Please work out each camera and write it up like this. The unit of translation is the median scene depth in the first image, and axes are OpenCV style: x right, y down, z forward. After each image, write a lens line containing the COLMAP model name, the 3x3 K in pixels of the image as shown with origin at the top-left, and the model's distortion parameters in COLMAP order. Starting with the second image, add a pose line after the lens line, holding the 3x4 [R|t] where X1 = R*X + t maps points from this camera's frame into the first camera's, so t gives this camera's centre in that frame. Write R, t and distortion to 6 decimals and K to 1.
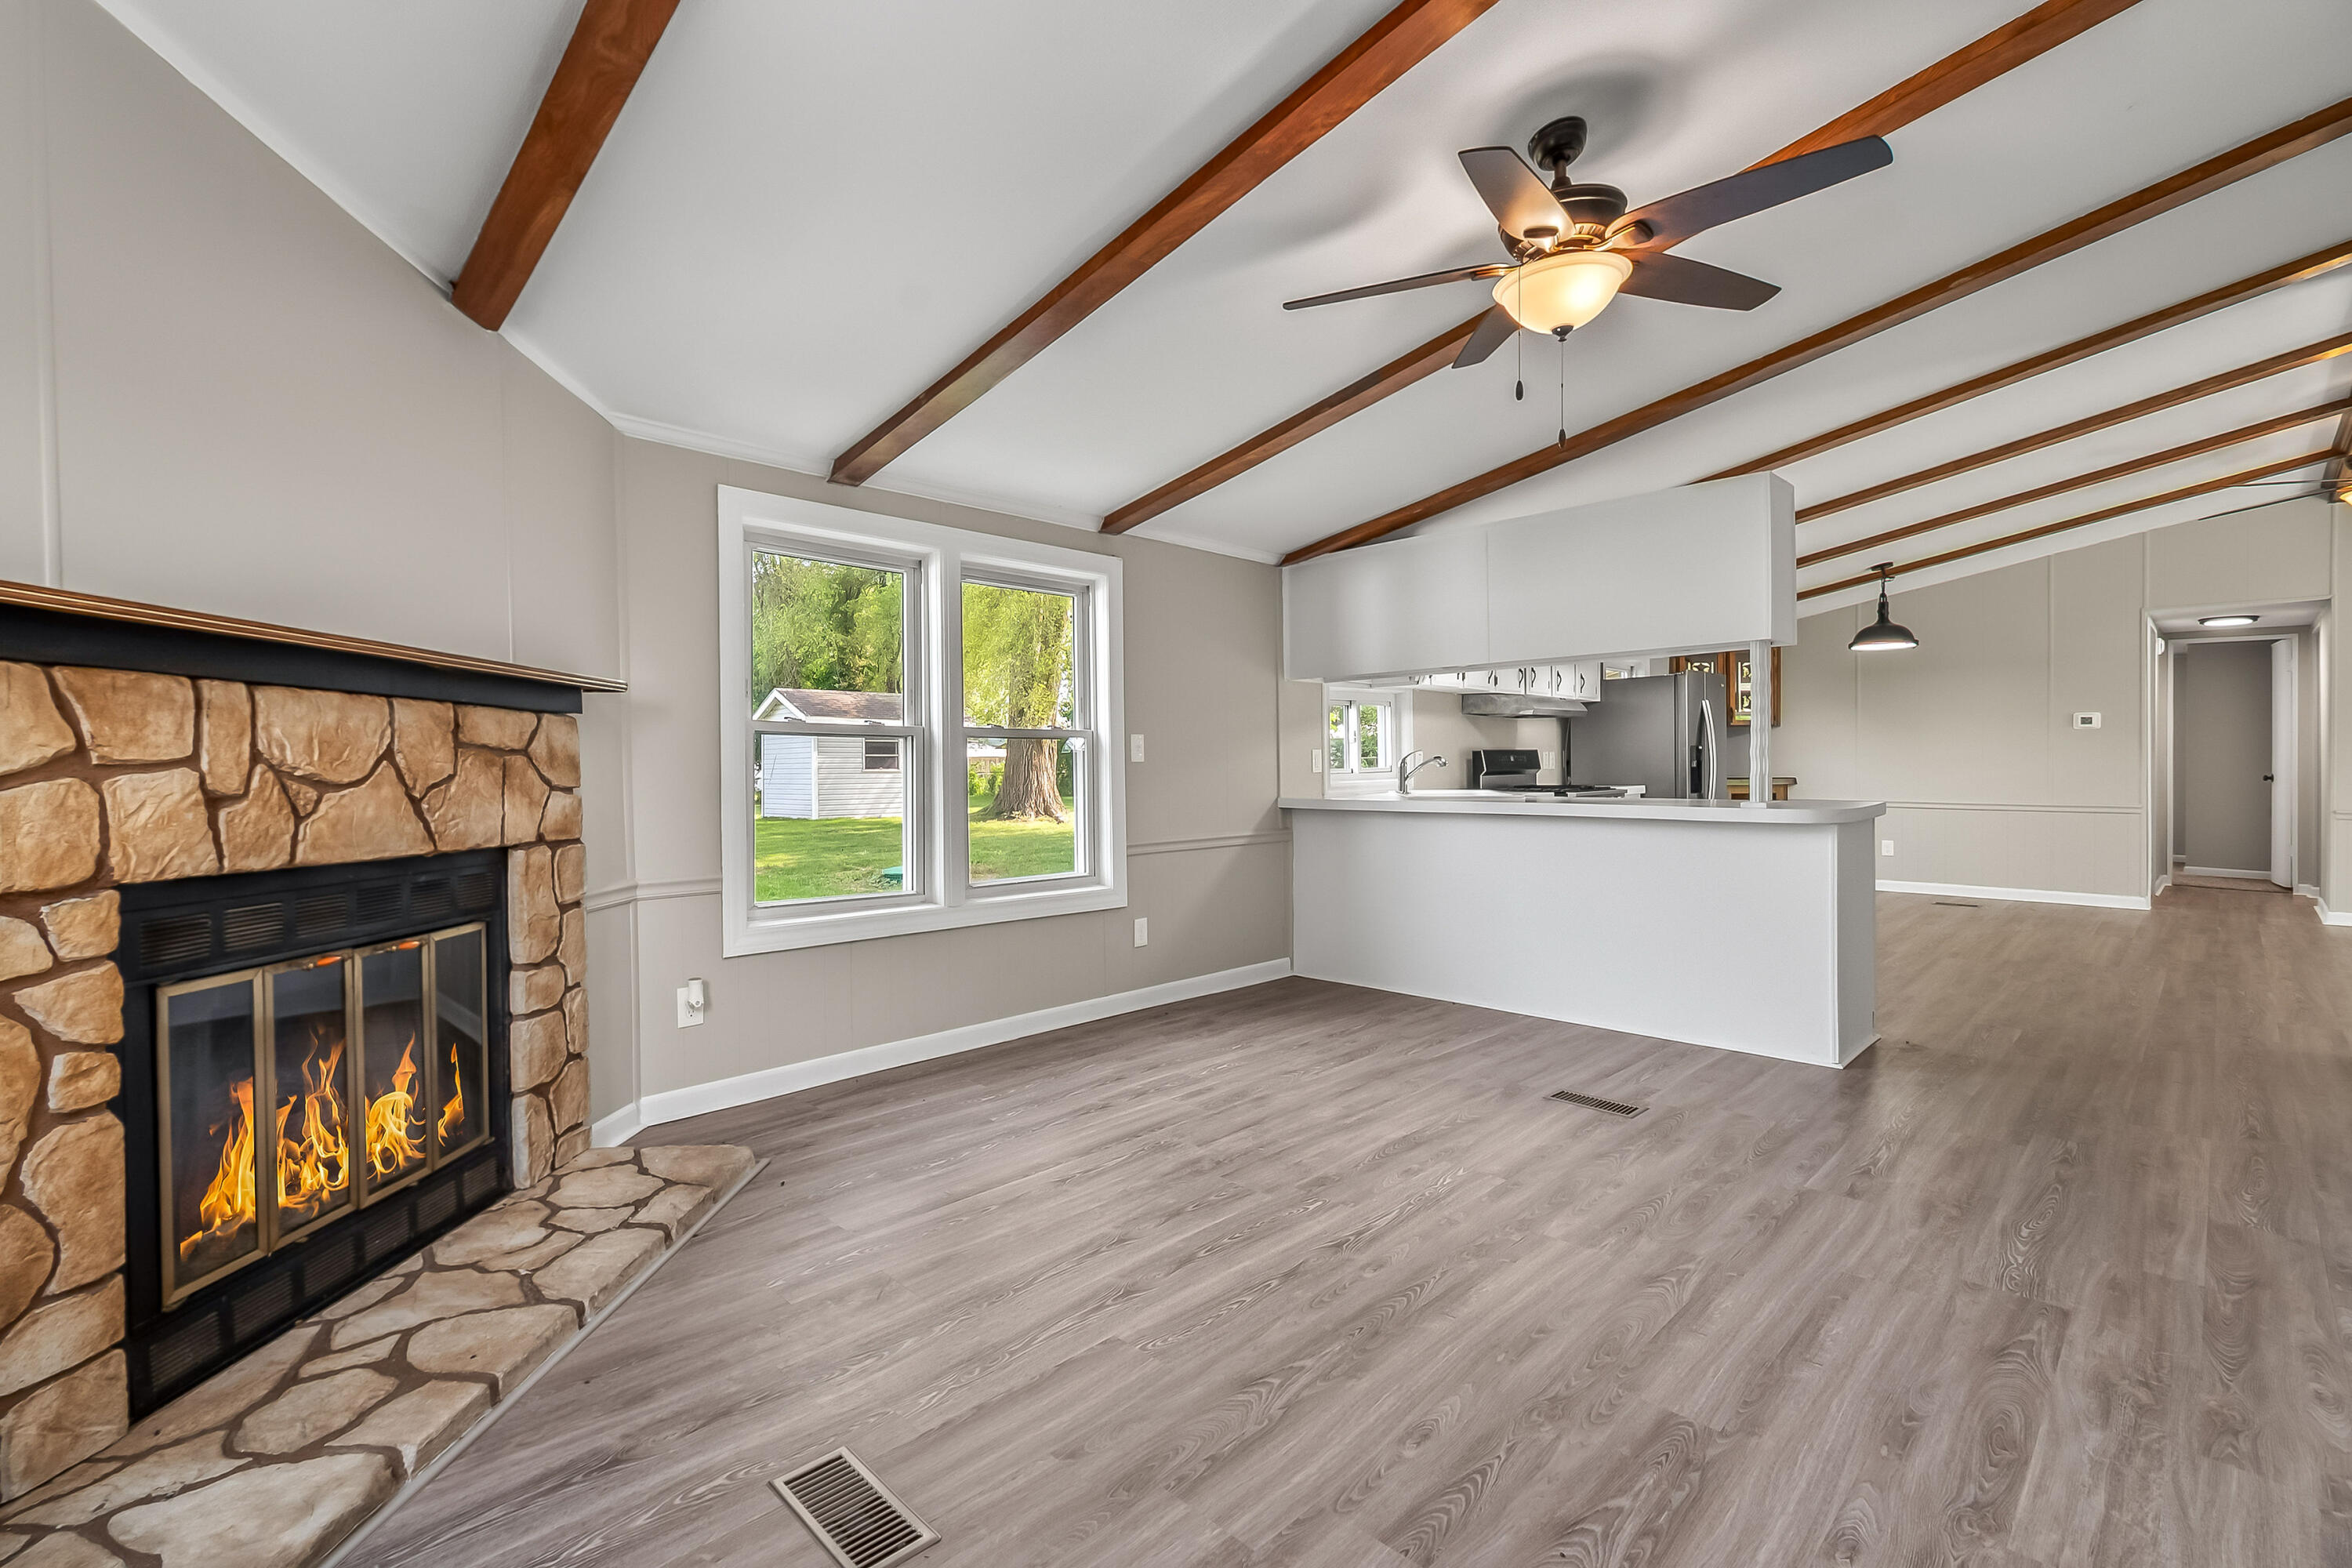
lens RADIAL K [[1002.5, 0, 1167.2], [0, 1002.5, 771.4], [0, 0, 1]] dist [-0.000606, -0.000388]
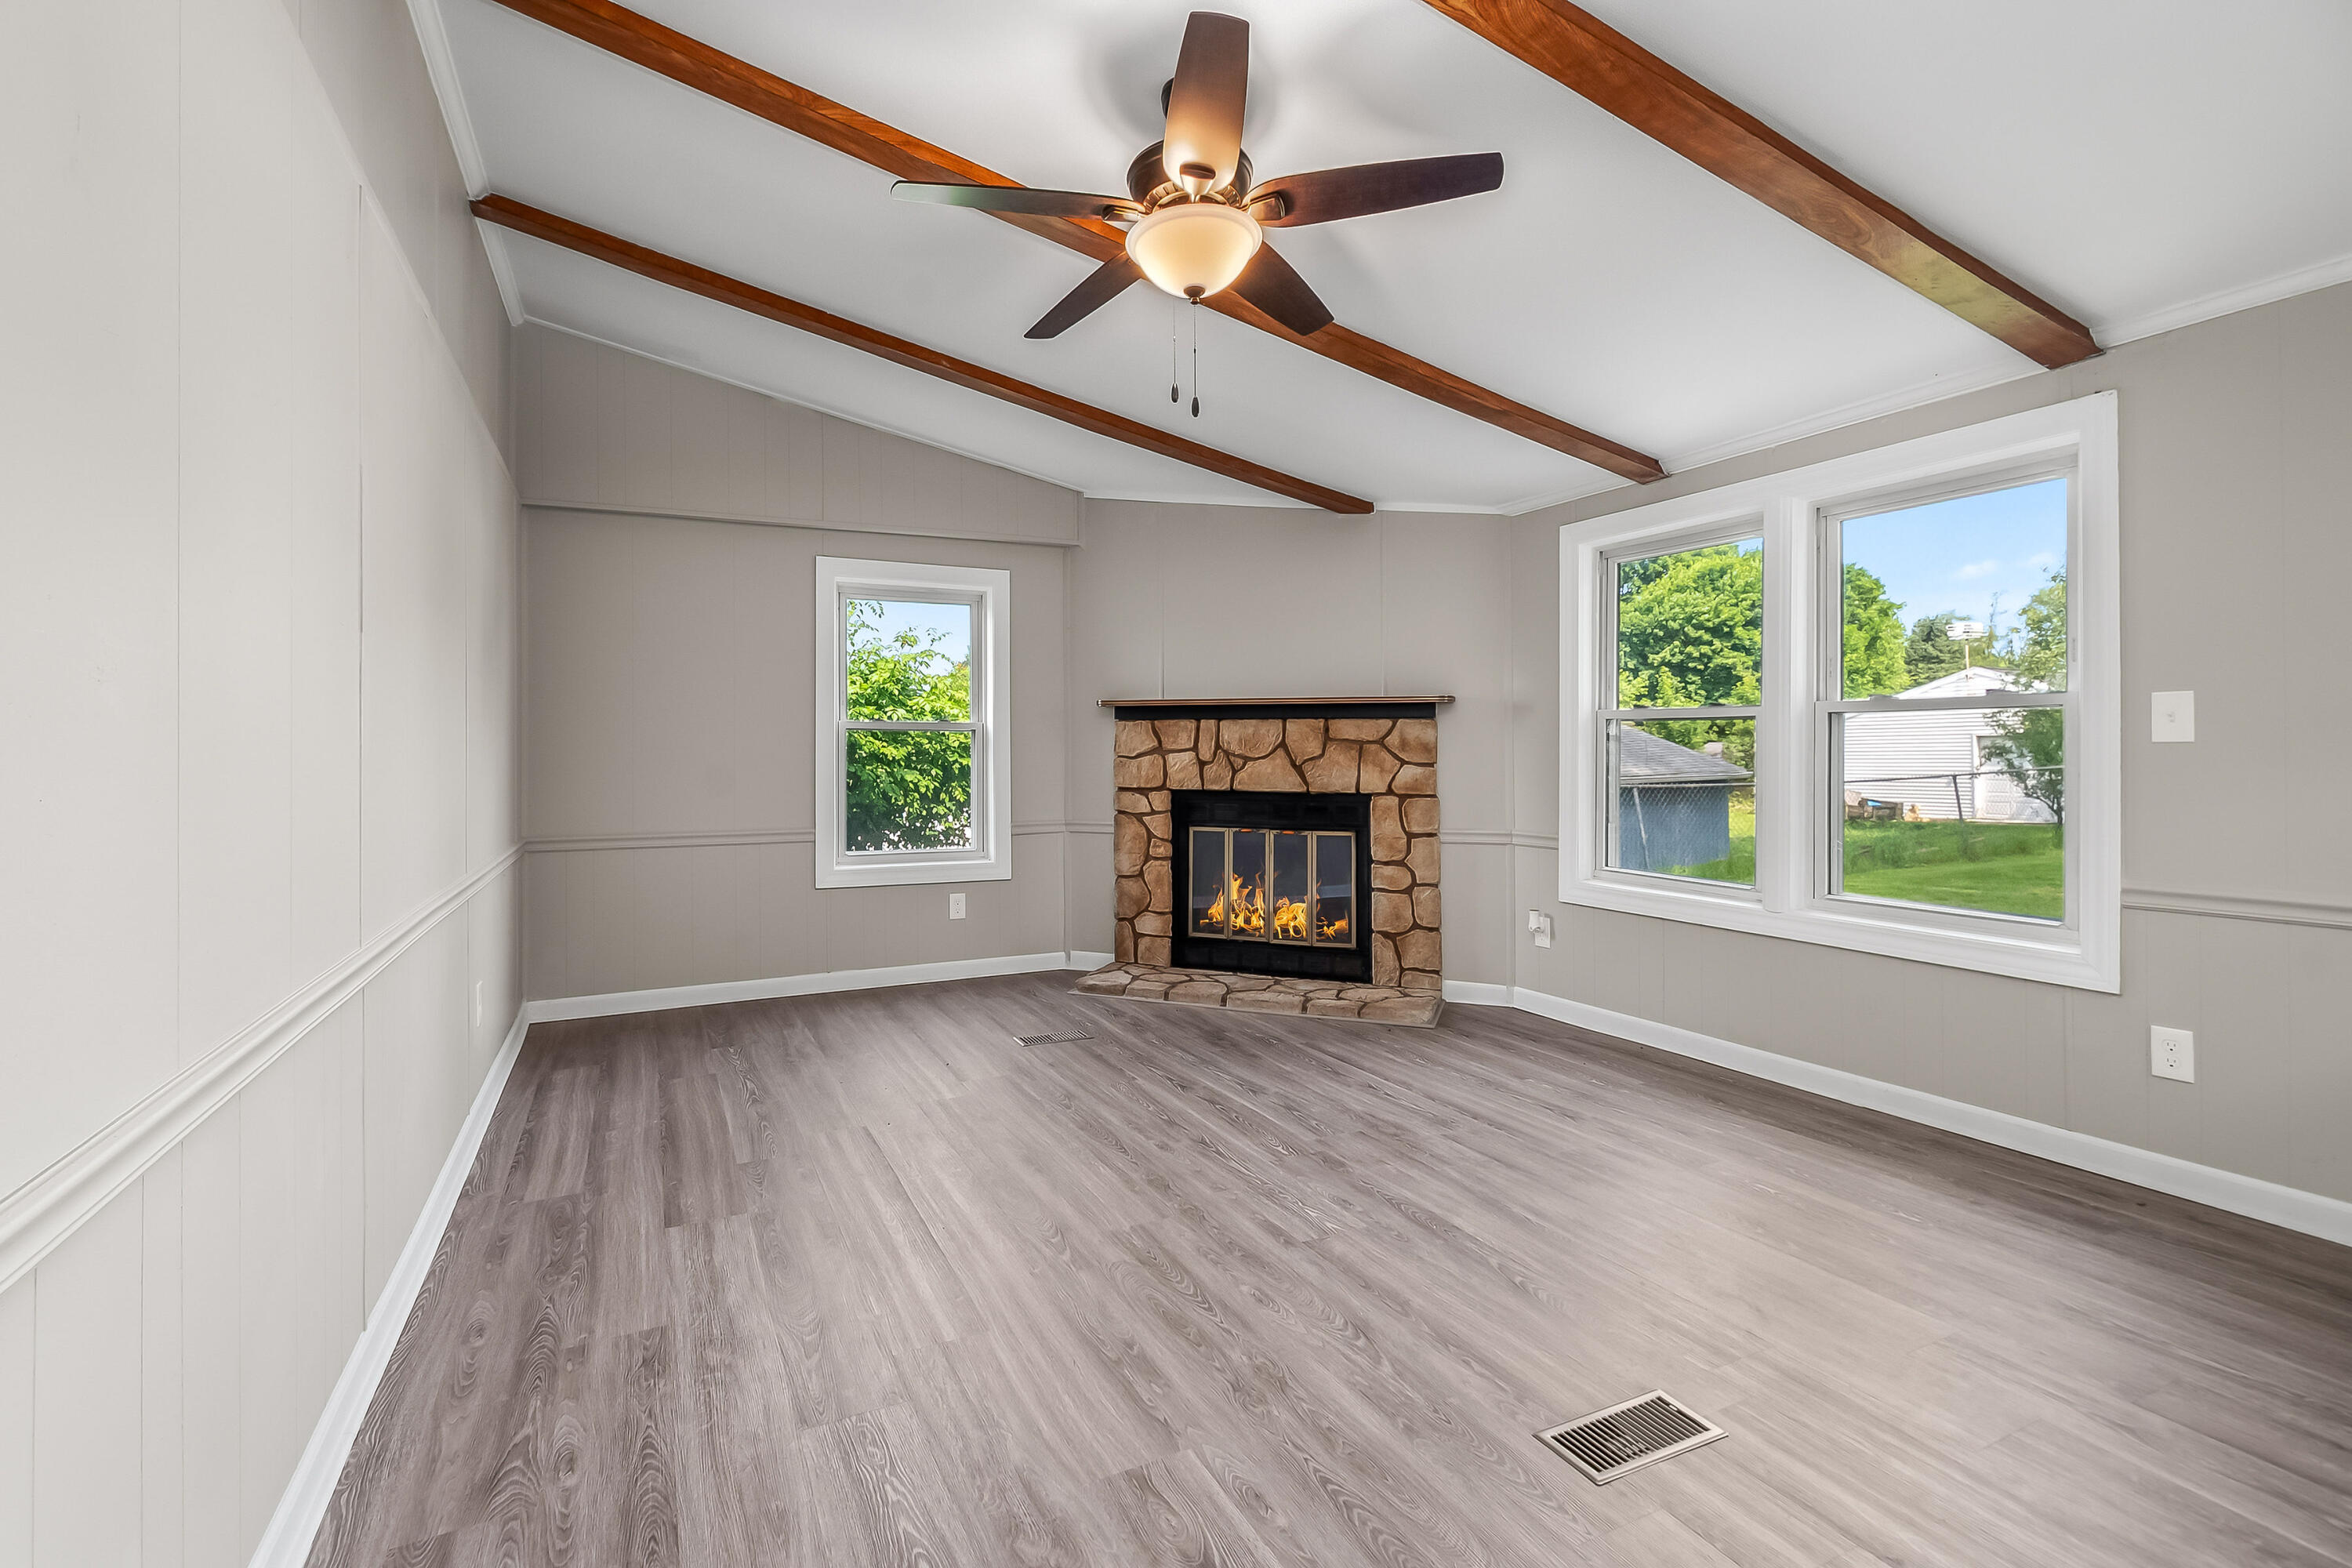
lens RADIAL K [[1064.9, 0, 1173.3], [0, 1064.9, 749.9], [0, 0, 1]] dist [0.001015, -0.000168]
pose [[-0.289882, 0.005762, -0.957045, 1.408938], [0.000537, 0.999983, 0.005858, -0.018359], [0.957062, 0.001184, -0.289880, 1.322686]]
